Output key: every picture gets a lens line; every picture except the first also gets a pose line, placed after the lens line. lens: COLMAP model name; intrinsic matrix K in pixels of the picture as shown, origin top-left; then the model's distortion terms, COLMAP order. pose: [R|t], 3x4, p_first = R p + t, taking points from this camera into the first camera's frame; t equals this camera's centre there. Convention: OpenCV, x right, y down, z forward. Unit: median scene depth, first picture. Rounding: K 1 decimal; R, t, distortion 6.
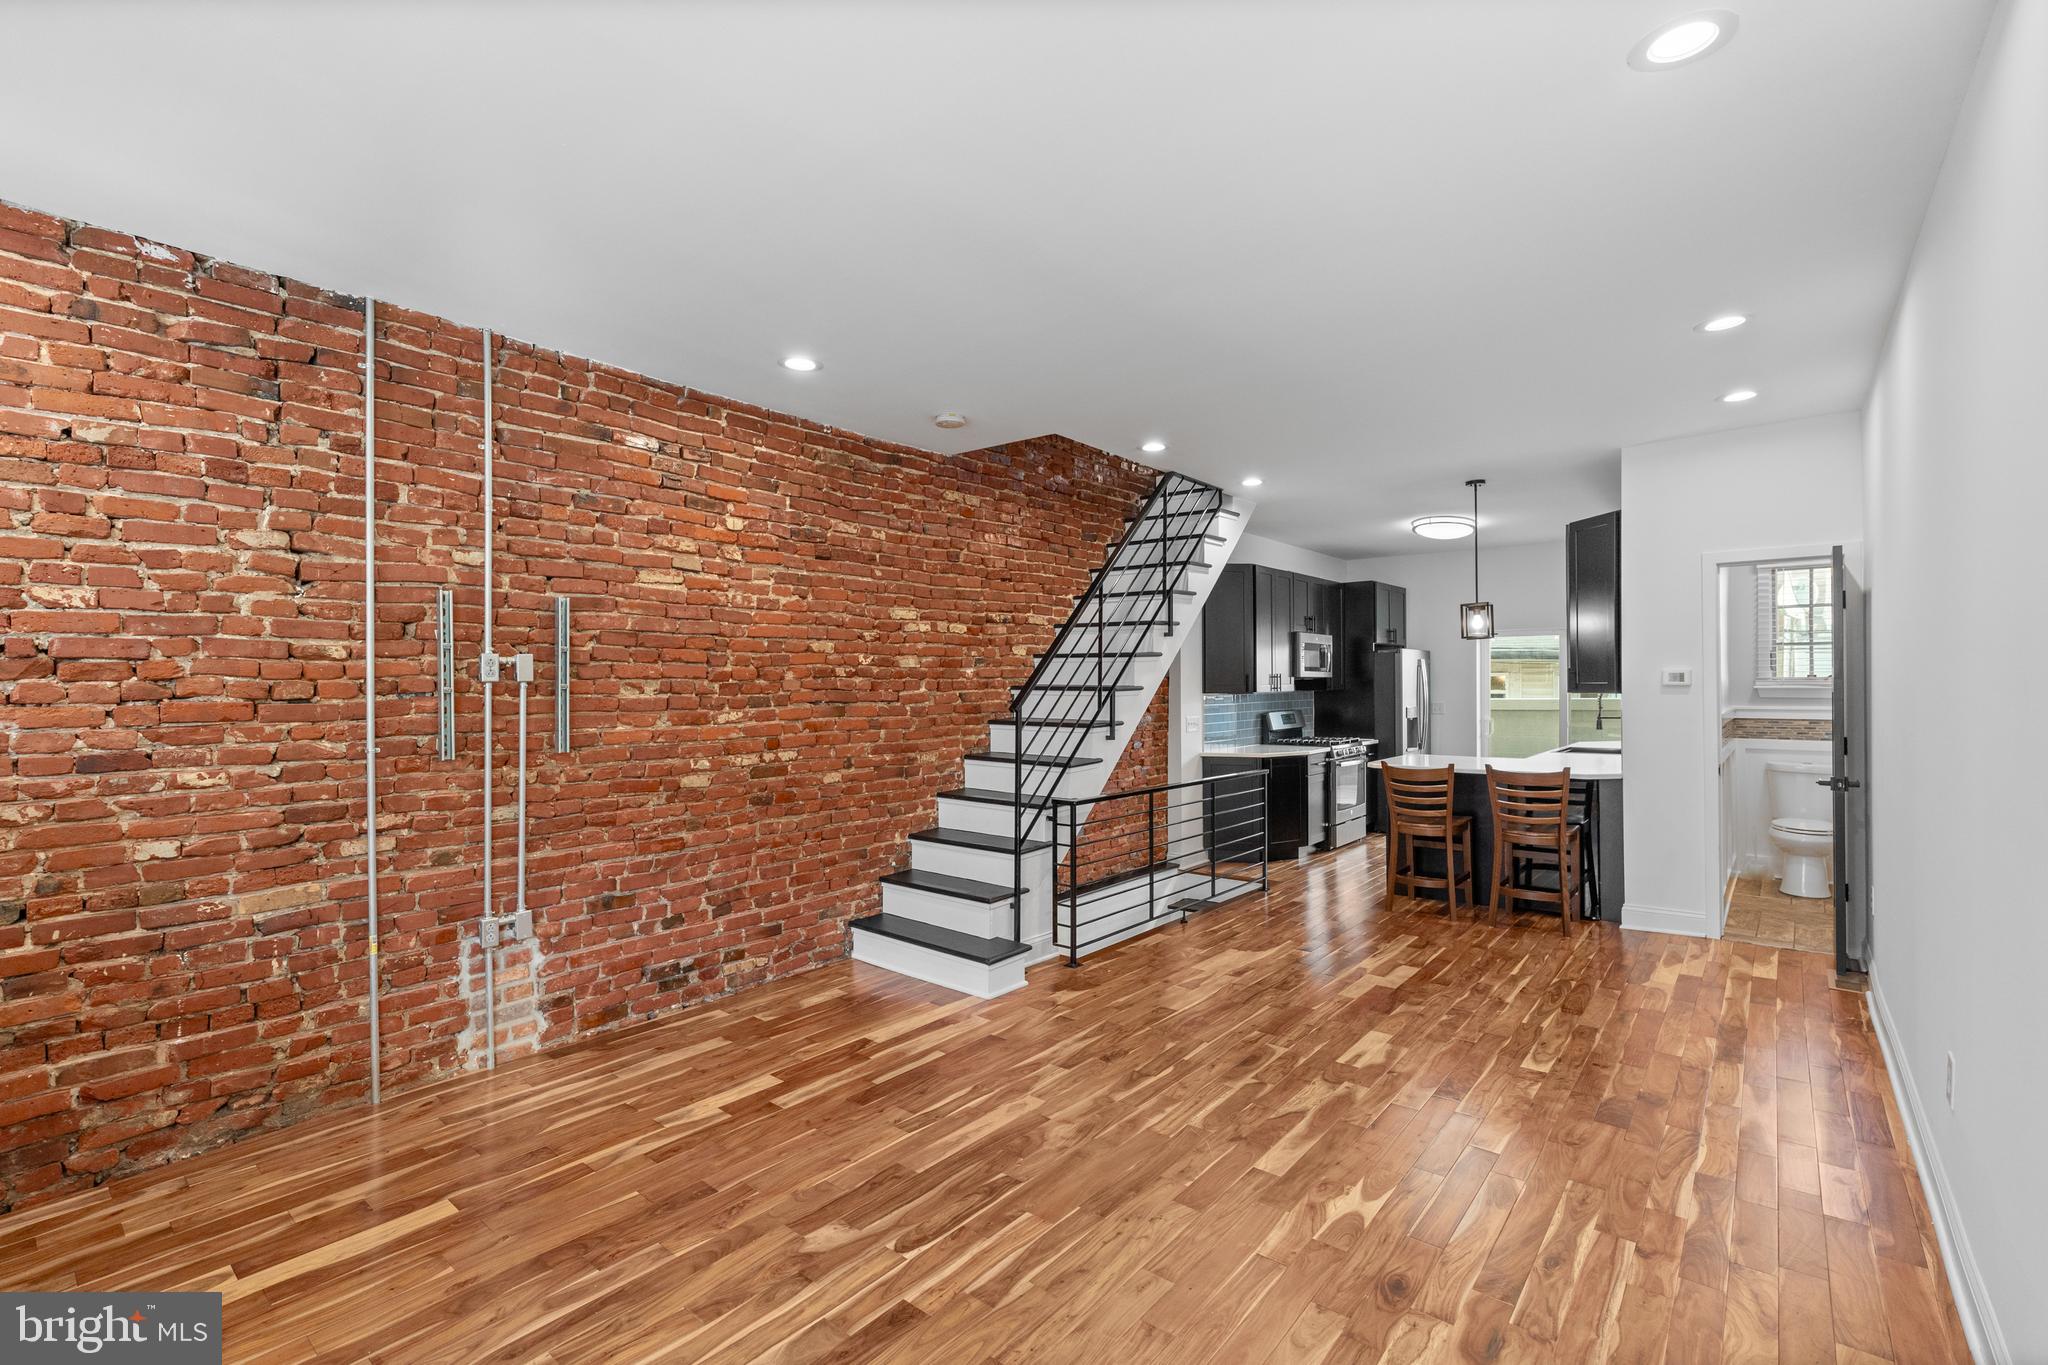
lens RADIAL K [[898.3, 0, 1024.0], [0, 898.3, 682.5], [0, 0, 1]] dist [-0.002912, -0.000051]
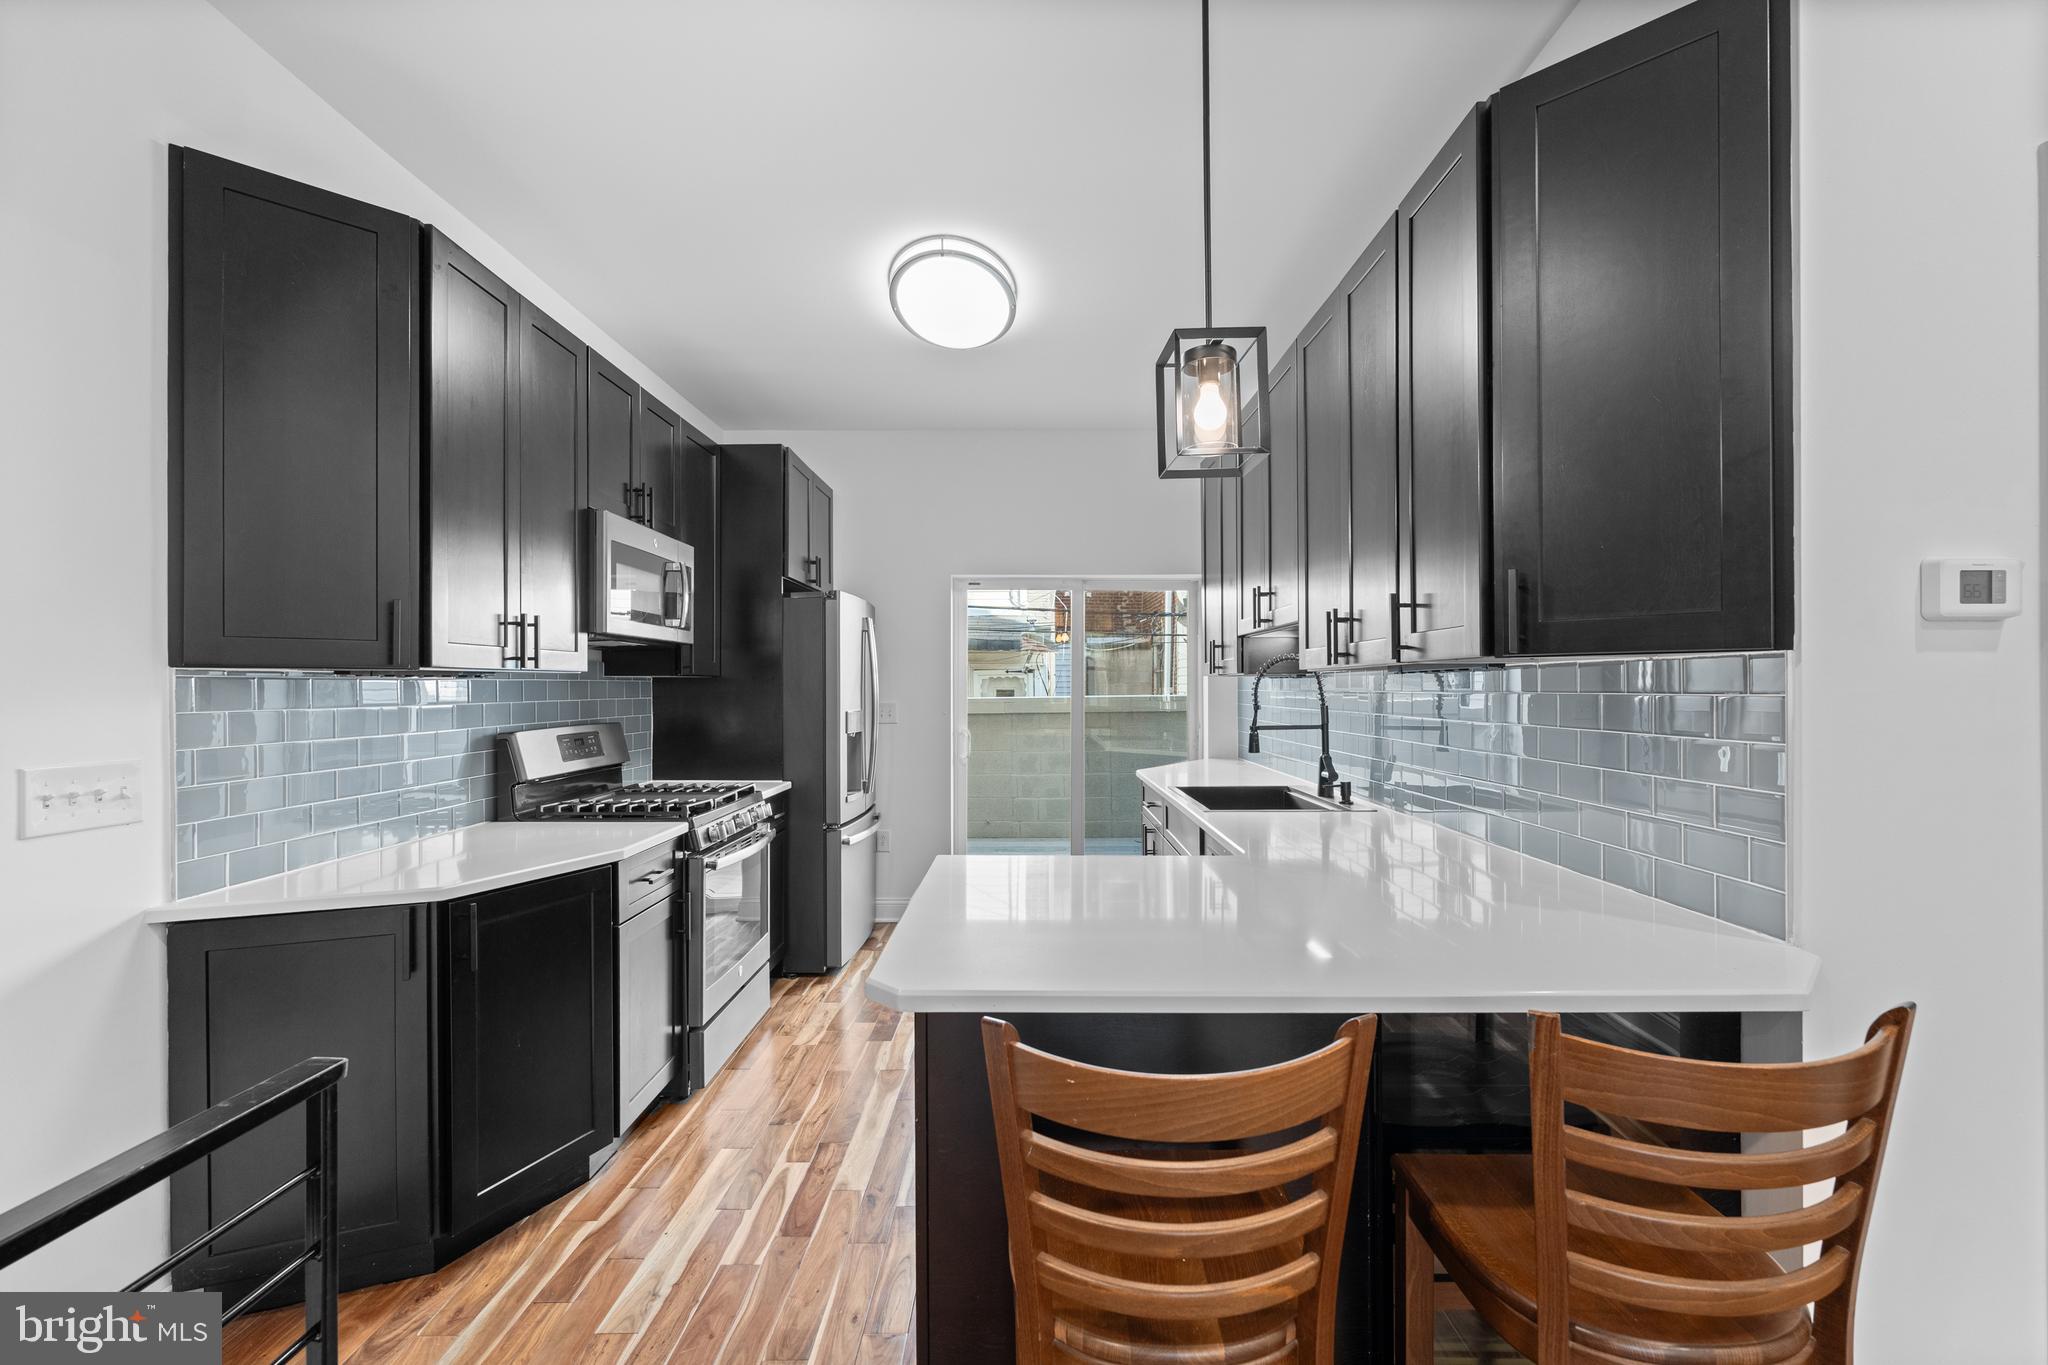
lens RADIAL K [[906.2, 0, 1024.0], [0, 906.2, 682.5], [0, 0, 1]] dist [-0.000569, -0.001133]
pose [[0.776153, 0.005827, 0.630518, 0.387957], [-0.002189, 0.999976, -0.006548, 0.030076], [-0.630541, 0.003702, 0.776147, 1.134724]]
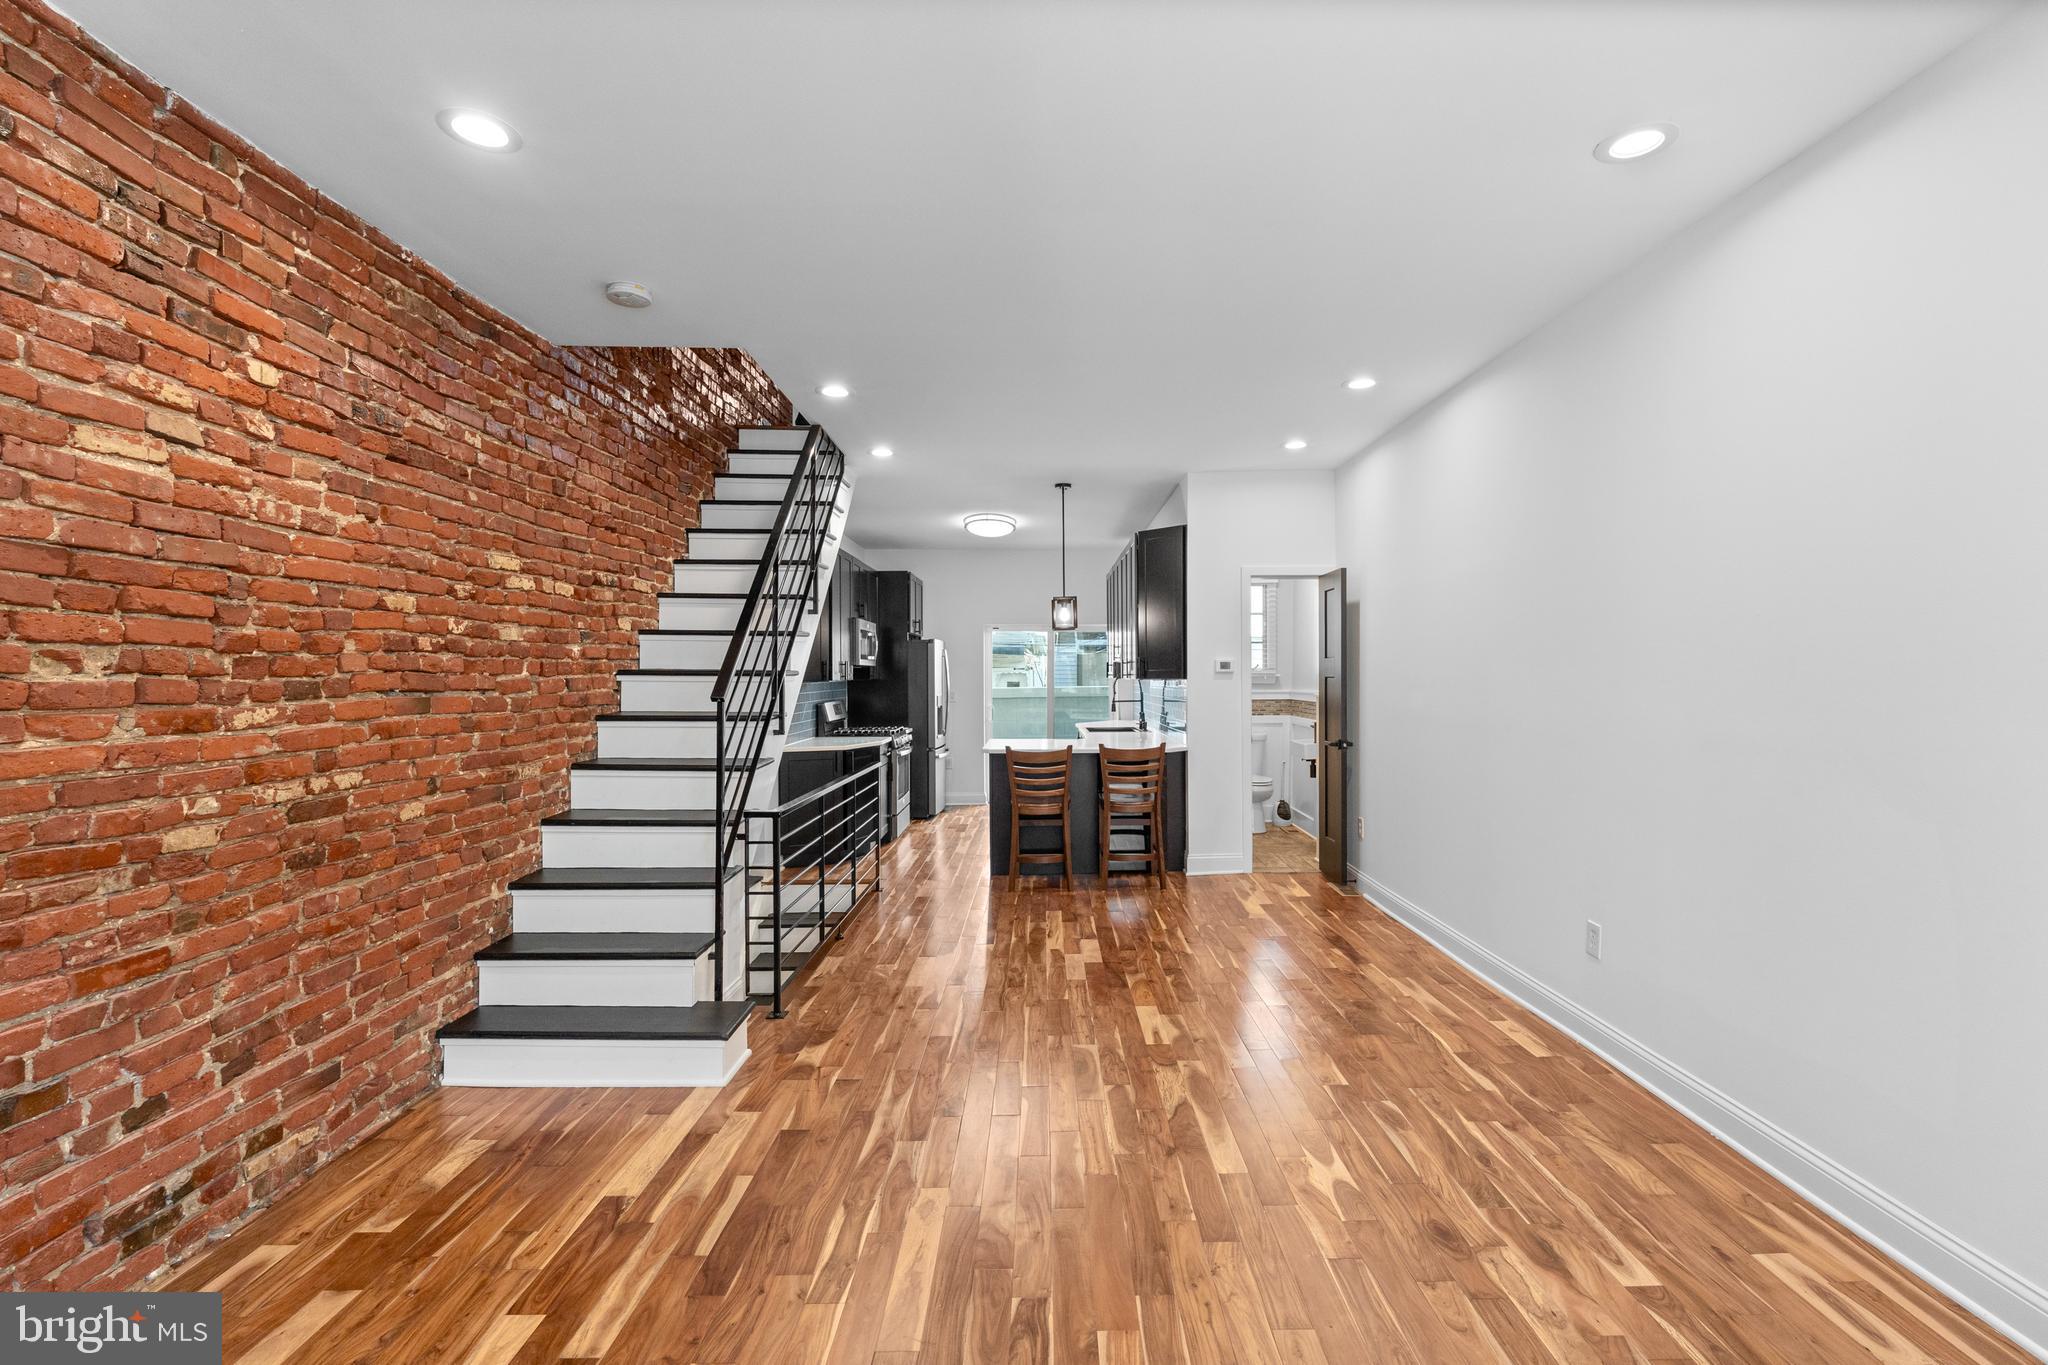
lens RADIAL K [[900.6, 0, 1050.5], [0, 900.6, 682.0], [0, 0, 1]] dist [-0.003544, 0.000473]
pose [[0.764202, -0.002525, 0.644972, -0.297502], [-0.001164, 0.999985, 0.005294, 0.012390], [-0.644976, -0.004796, 0.764188, 0.242960]]
